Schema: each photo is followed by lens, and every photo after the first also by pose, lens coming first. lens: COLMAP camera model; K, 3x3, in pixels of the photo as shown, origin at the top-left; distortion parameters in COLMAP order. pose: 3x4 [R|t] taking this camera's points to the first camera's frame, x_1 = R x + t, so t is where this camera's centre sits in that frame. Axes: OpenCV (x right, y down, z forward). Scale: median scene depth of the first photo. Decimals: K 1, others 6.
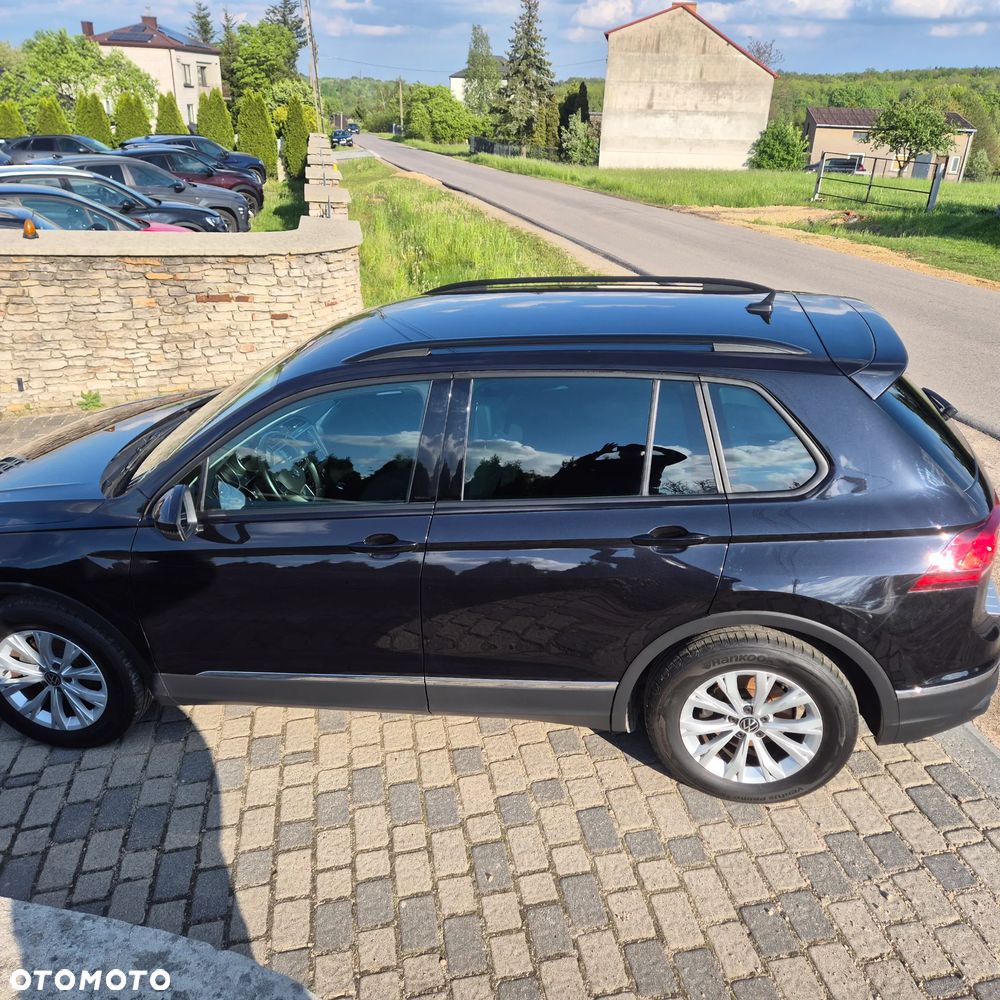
lens RADIAL K [[917.5, 0, 488.6], [0, 917.5, 496.7], [0, 0, 1]] dist [0.081677, -0.065534]
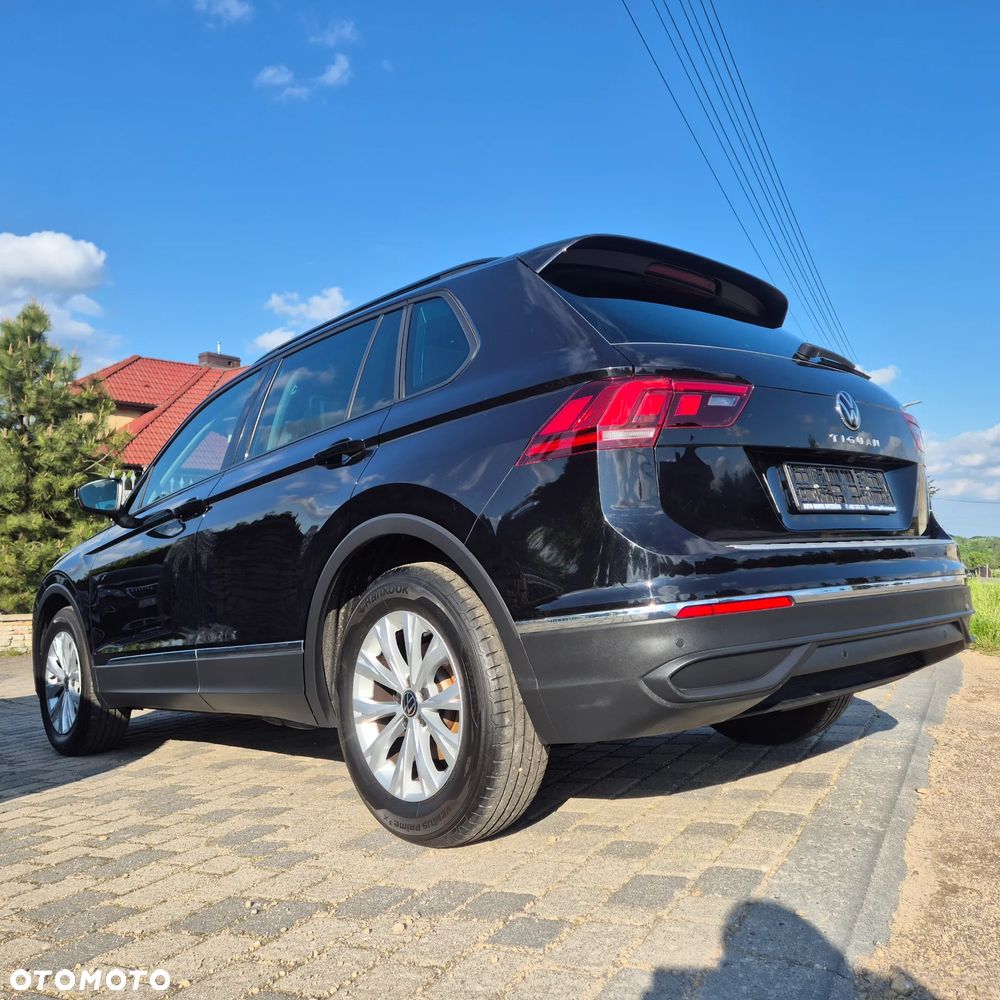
lens RADIAL K [[926.4, 0, 500.0], [0, 926.4, 500.0], [0, 0, 1]] dist [0.037097, -0.002314]
pose [[0.773759, -0.108059, -0.624195, 0.372332], [-0.225471, 0.873840, -0.430774, 0.186727], [0.591996, 0.474053, 0.651778, 0.223406]]
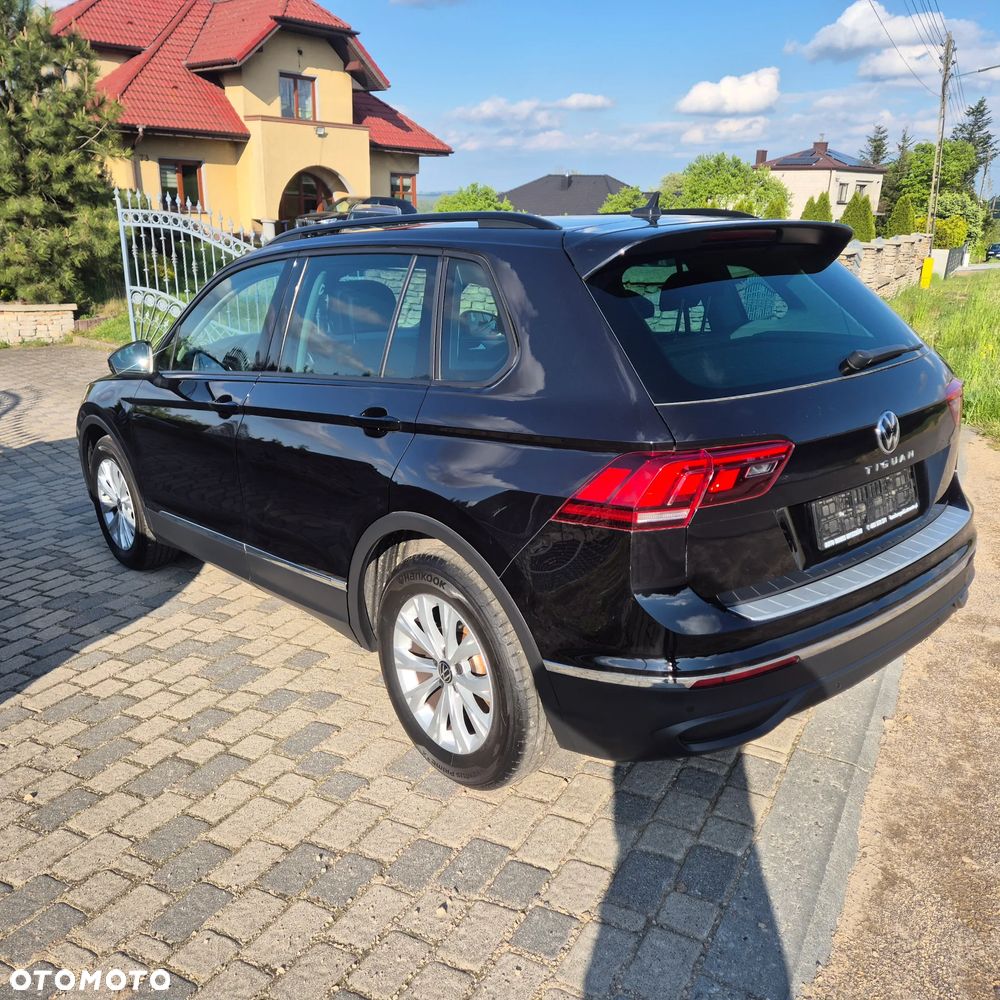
lens RADIAL K [[917.5, 0, 488.6], [0, 917.5, 496.7], [0, 0, 1]] dist [0.081677, -0.065534]
pose [[0.757792, 0.178915, -0.627488, 0.367298], [-0.260811, 0.964563, -0.039947, 0.053472], [0.598104, 0.193927, 0.777601, 0.159924]]
